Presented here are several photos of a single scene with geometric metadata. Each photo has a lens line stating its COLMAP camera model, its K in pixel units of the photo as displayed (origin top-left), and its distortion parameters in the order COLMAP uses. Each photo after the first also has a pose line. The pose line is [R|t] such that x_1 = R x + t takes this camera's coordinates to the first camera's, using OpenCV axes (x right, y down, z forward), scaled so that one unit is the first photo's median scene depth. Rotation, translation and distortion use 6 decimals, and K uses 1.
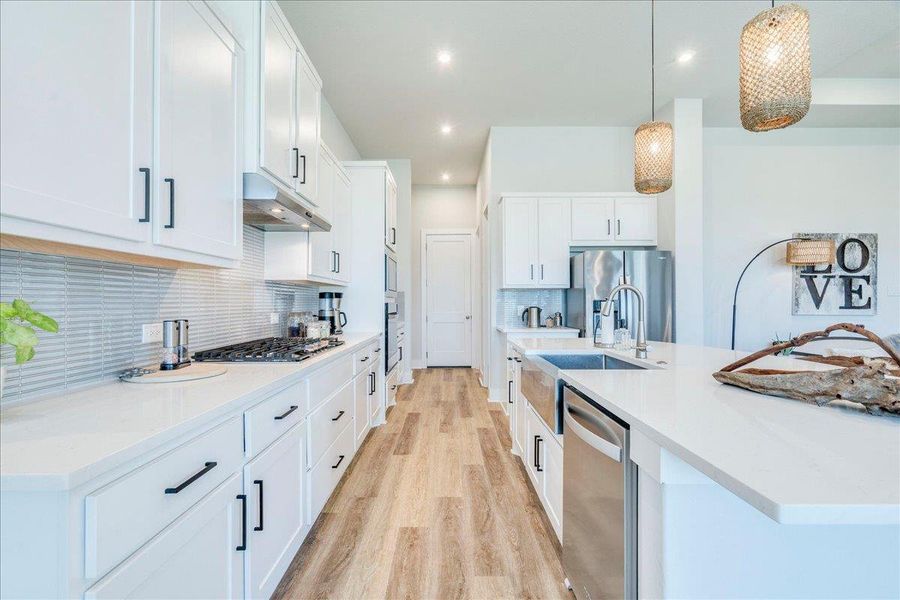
lens RADIAL K [[415.1, 0, 449.3], [0, 415.1, 301.8], [0, 0, 1]] dist [0.000632, 0.000411]
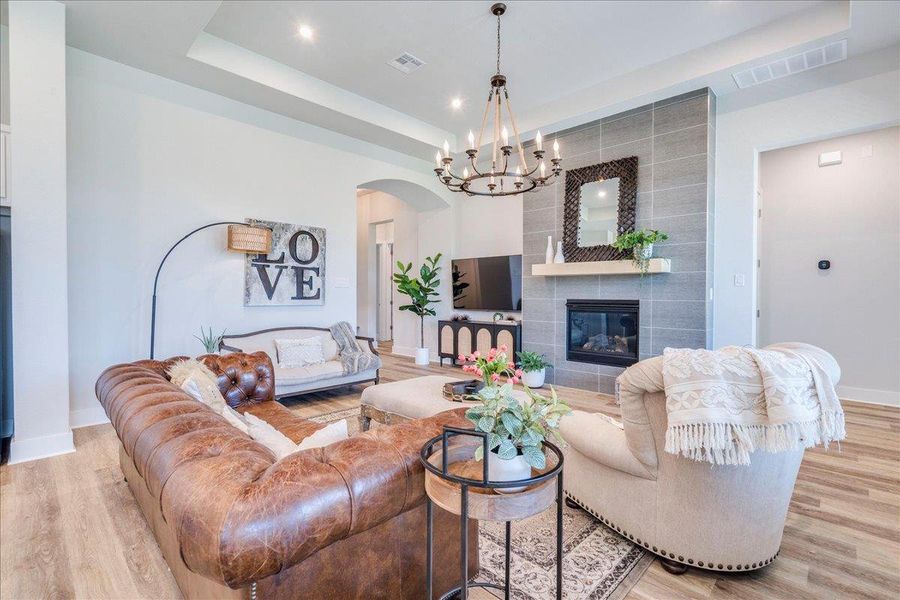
lens RADIAL K [[415.1, 0, 449.8], [0, 415.1, 296.1], [0, 0, 1]] dist [0.000632, 0.000411]
pose [[0.704719, 0.000844, 0.709486, 0.496275], [-0.008022, 0.999945, 0.006779, -0.001115], [-0.709441, -0.010468, 0.704687, 0.019567]]
